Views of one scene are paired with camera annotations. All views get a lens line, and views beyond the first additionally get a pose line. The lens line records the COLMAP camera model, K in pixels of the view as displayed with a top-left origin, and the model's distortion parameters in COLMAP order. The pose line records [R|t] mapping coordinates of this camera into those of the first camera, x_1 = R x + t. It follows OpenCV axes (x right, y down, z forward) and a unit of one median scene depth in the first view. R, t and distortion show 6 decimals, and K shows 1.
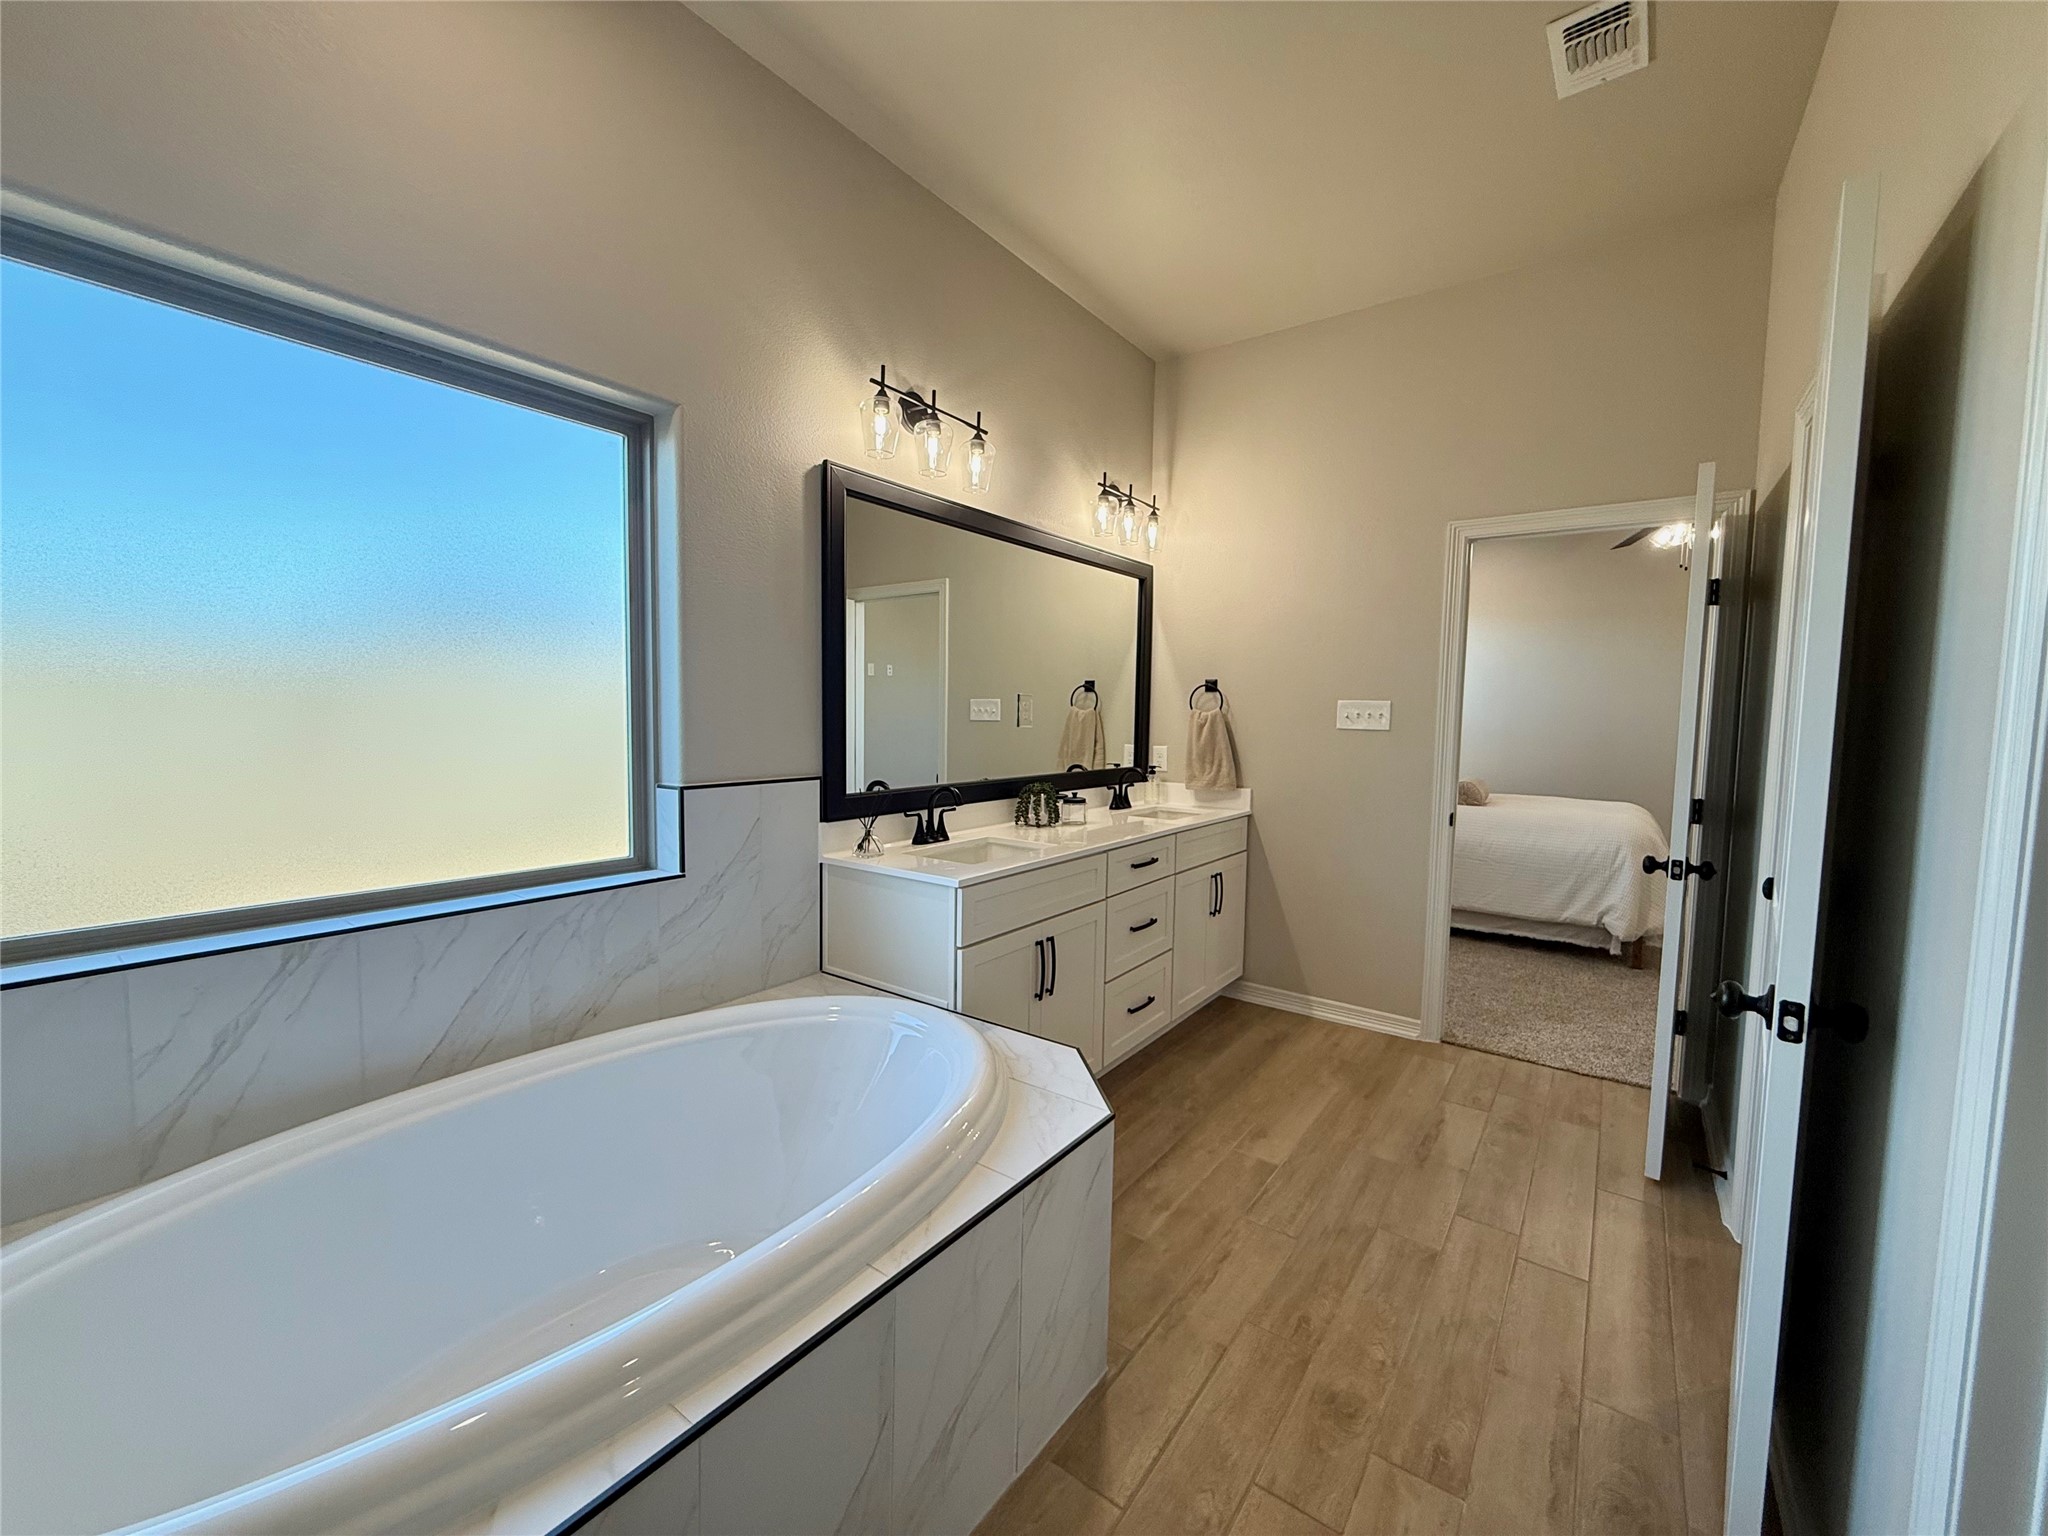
lens RADIAL K [[819.2, 0, 1021.0], [0, 819.2, 770.1], [0, 0, 1]] dist [0.001383, -0.000770]
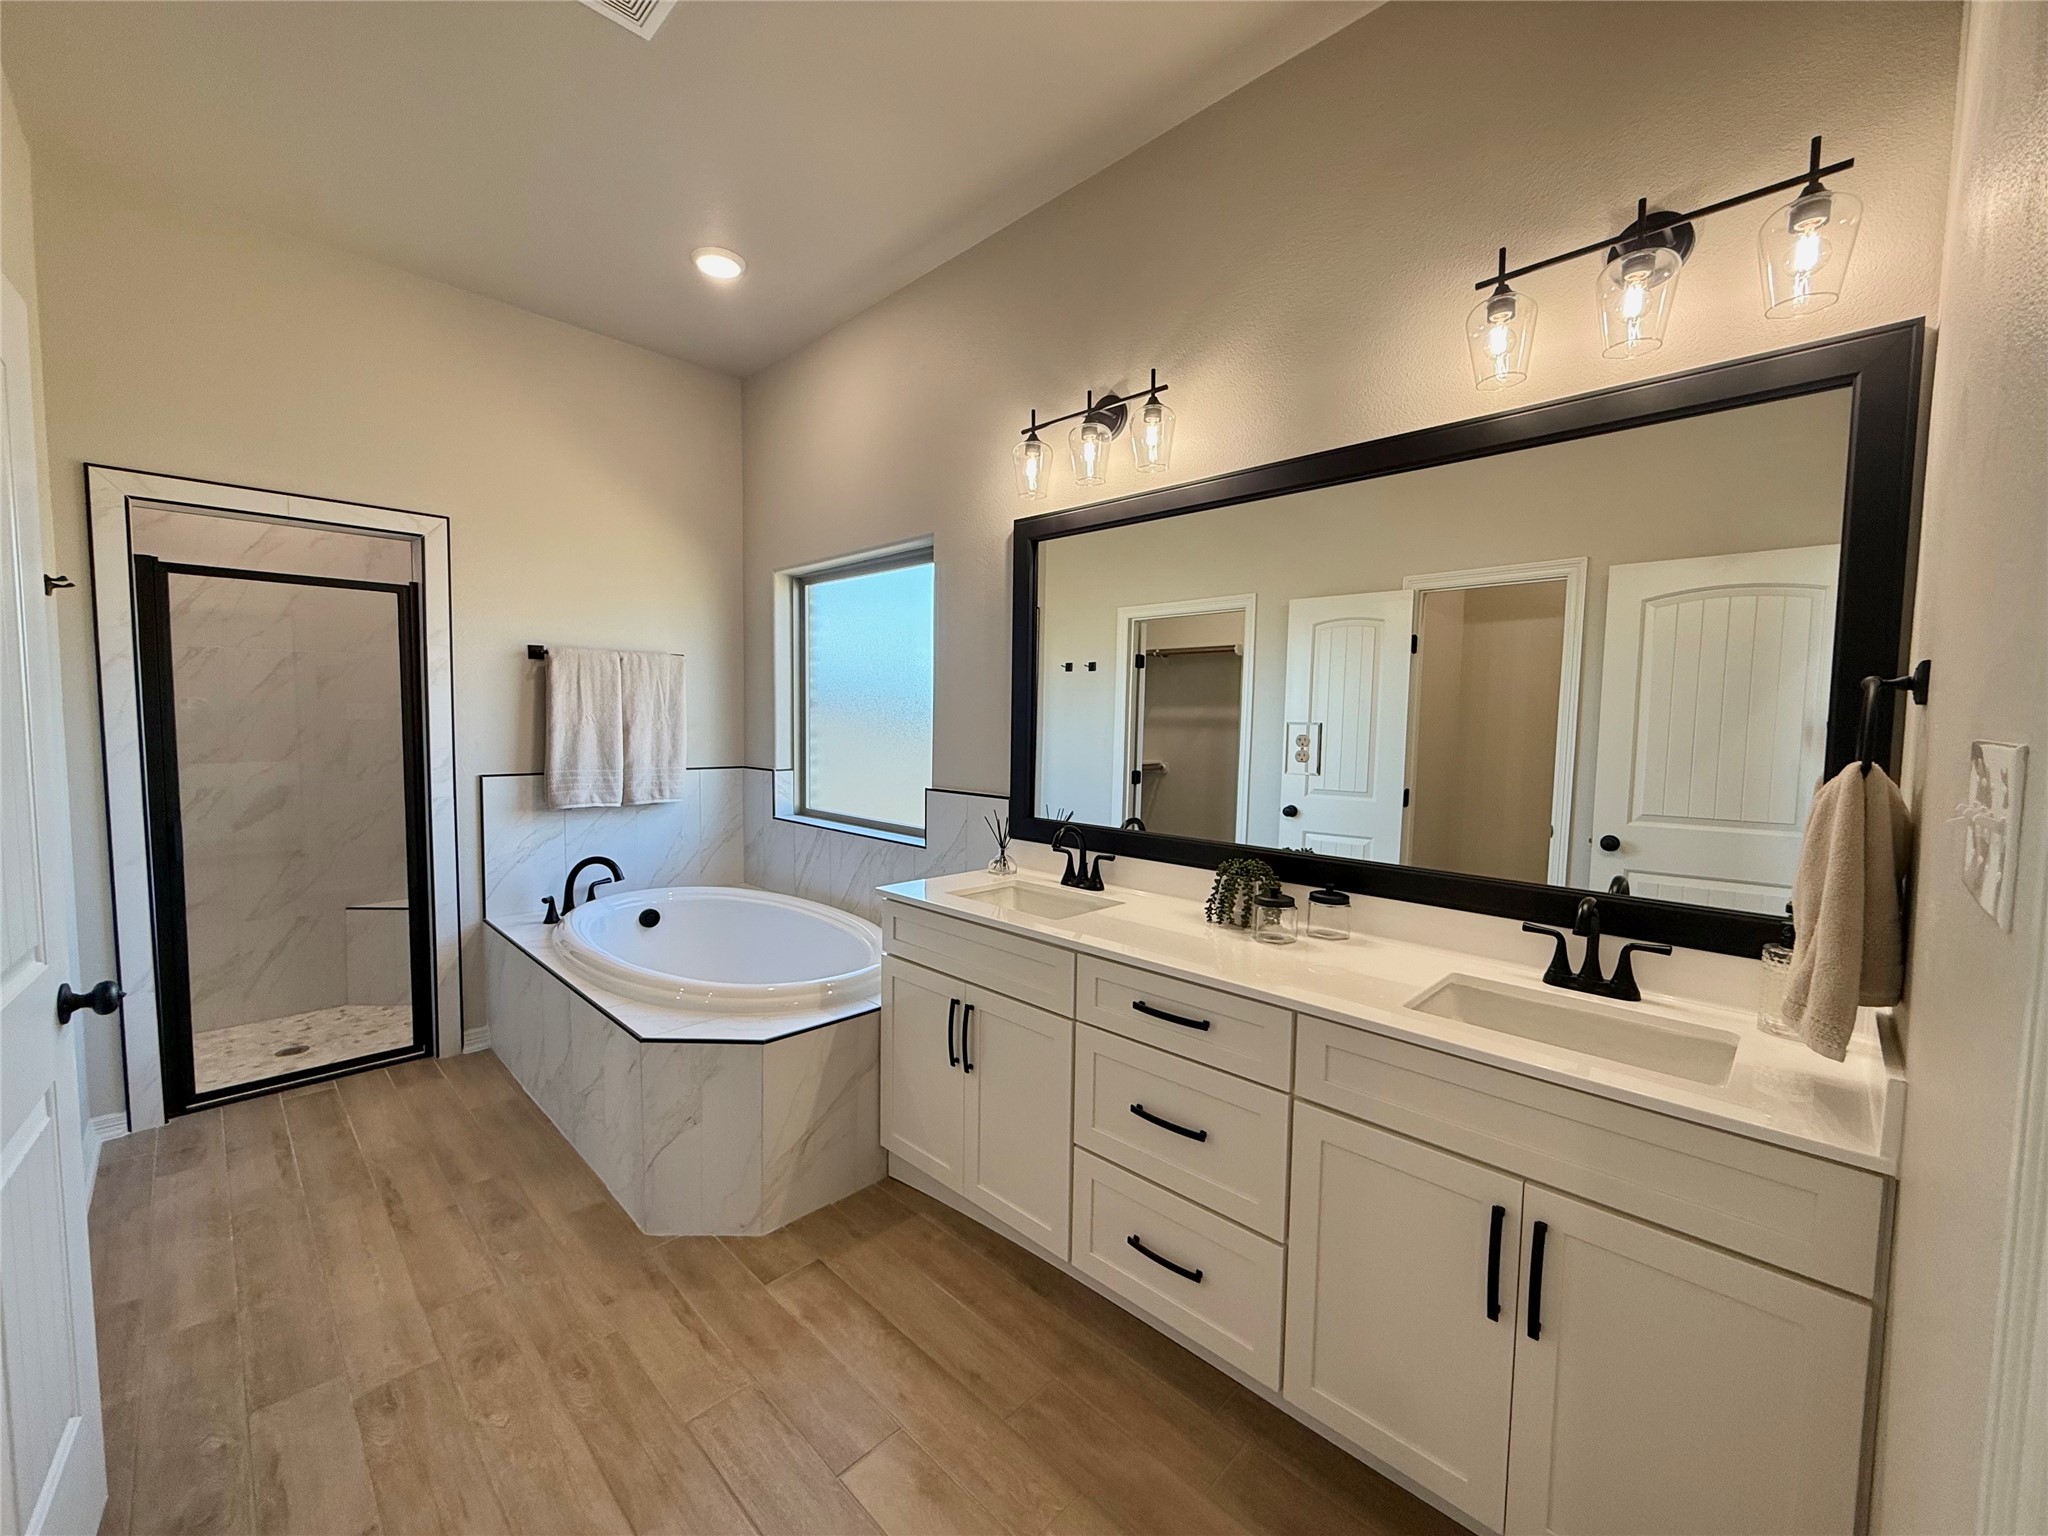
lens RADIAL K [[819.2, 0, 1025.5], [0, 819.2, 763.9], [0, 0, 1]] dist [0.001383, -0.000770]
pose [[-0.140590, 0.044728, -0.989057, 0.700708], [-0.082631, 0.994964, 0.056740, -0.083300], [0.986614, 0.089704, -0.136186, 0.928304]]
